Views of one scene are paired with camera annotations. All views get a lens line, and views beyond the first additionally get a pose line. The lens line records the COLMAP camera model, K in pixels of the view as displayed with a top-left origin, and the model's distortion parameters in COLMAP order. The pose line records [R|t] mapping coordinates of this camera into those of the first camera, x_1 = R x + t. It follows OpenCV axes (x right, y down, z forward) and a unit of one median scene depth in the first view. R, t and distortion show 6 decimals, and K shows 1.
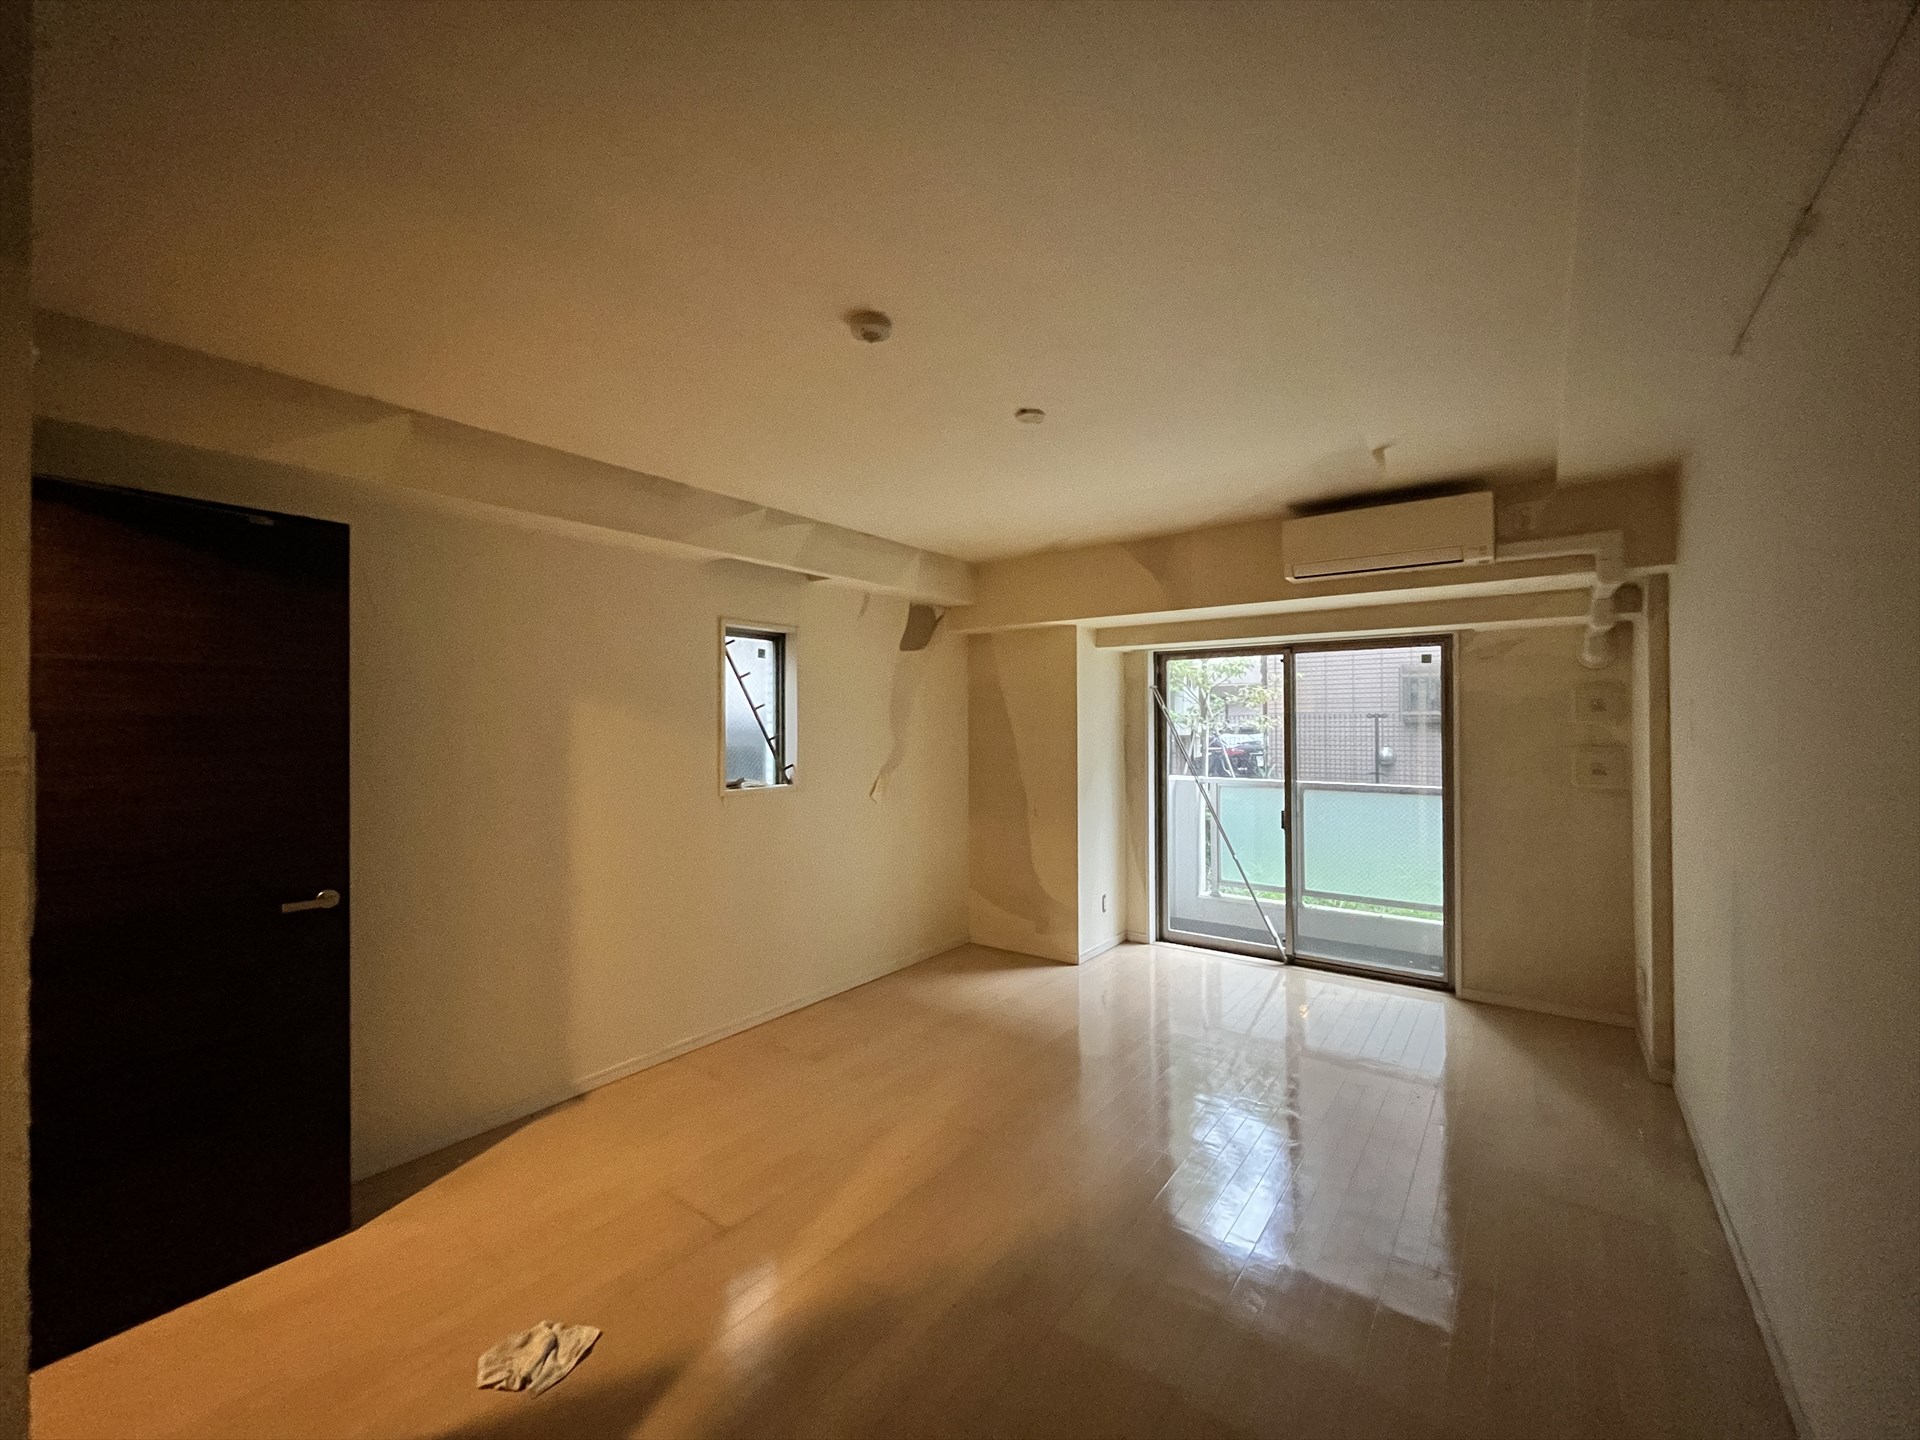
lens RADIAL K [[766.7, 0, 958.6], [0, 766.7, 711.0], [0, 0, 1]] dist [-0.000996, -0.000072]
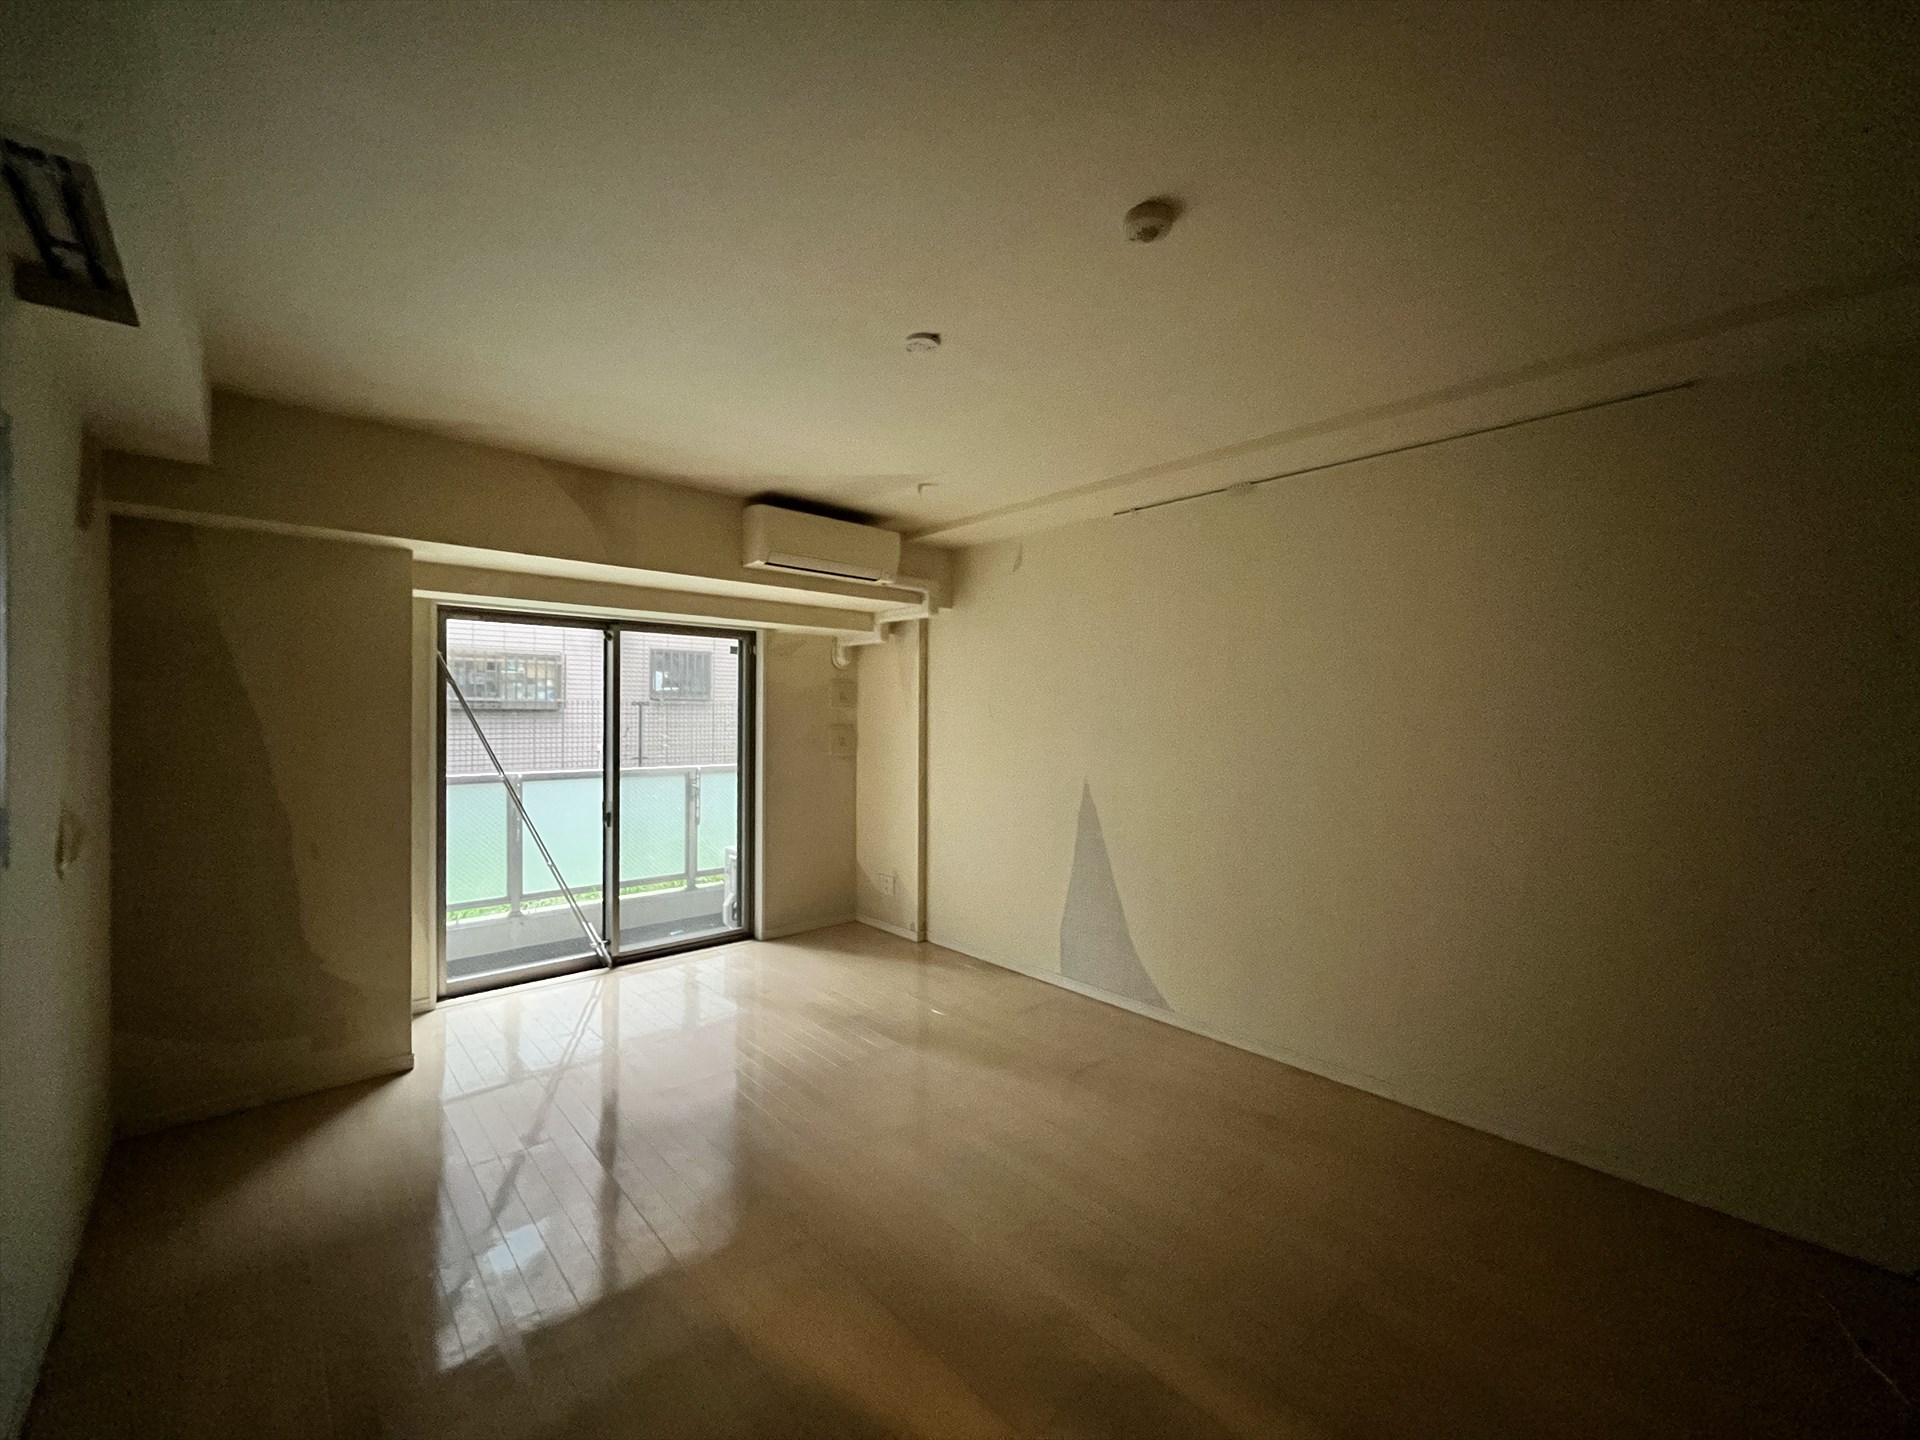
lens RADIAL K [[780.1, 0, 960.0], [0, 780.1, 720.0], [0, 0, 1]] dist [-0.002577, -0.000231]
pose [[0.190472, -0.003426, 0.981687, -0.429490], [-0.021374, 0.999742, 0.007636, 0.017831], [-0.981460, -0.022437, 0.190349, 0.436707]]
